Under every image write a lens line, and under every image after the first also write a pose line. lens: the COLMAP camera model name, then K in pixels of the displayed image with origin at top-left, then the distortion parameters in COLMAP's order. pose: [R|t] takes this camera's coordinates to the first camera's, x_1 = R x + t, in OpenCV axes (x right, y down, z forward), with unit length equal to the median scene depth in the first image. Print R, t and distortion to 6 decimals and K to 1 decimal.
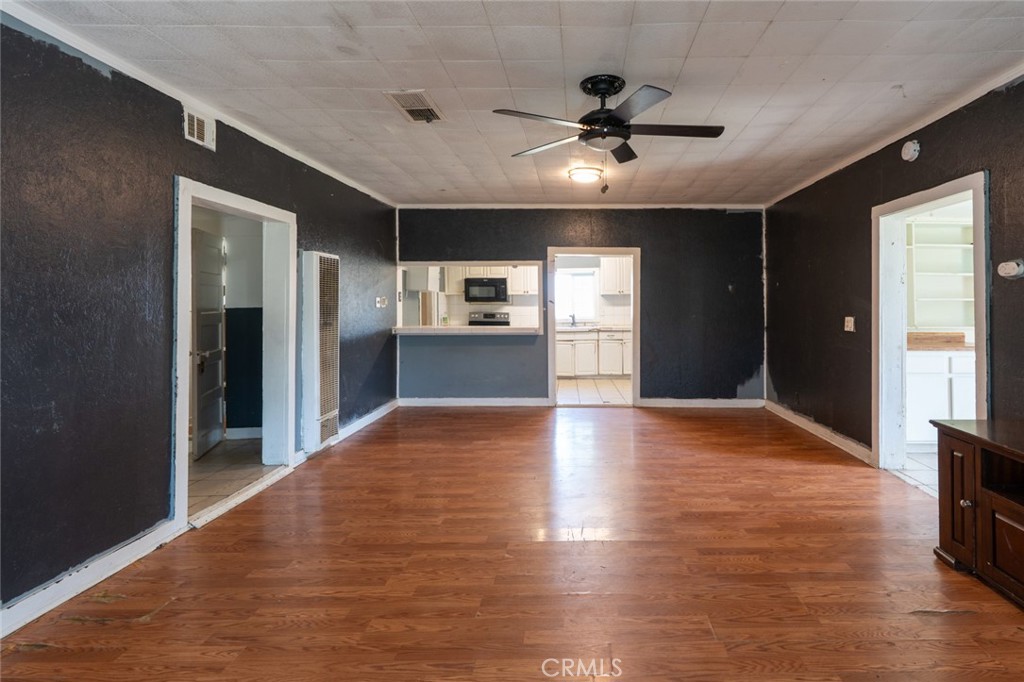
lens RADIAL K [[489.0, 0, 539.2], [0, 489.0, 309.8], [0, 0, 1]] dist [-0.009781, 0.003964]
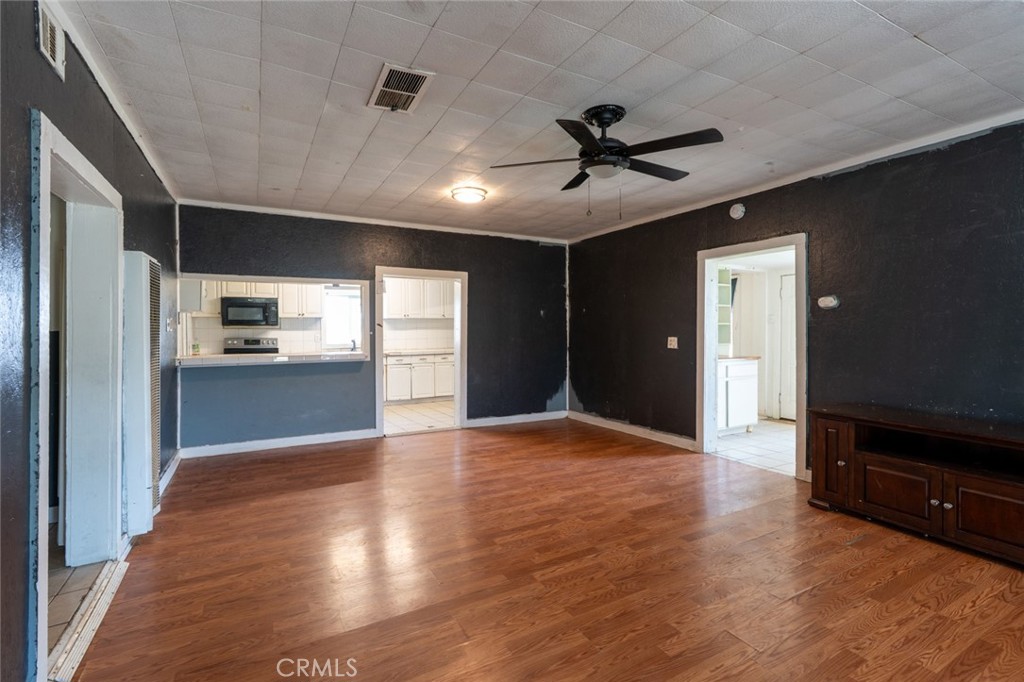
lens RADIAL K [[489.0, 0, 491.1], [0, 489.0, 341.5], [0, 0, 1]] dist [-0.009781, 0.003964]
pose [[0.867878, -0.014247, 0.496573, -0.298044], [0.007485, 0.999850, 0.015603, 0.002209], [-0.496721, -0.009825, 0.867855, 0.106062]]
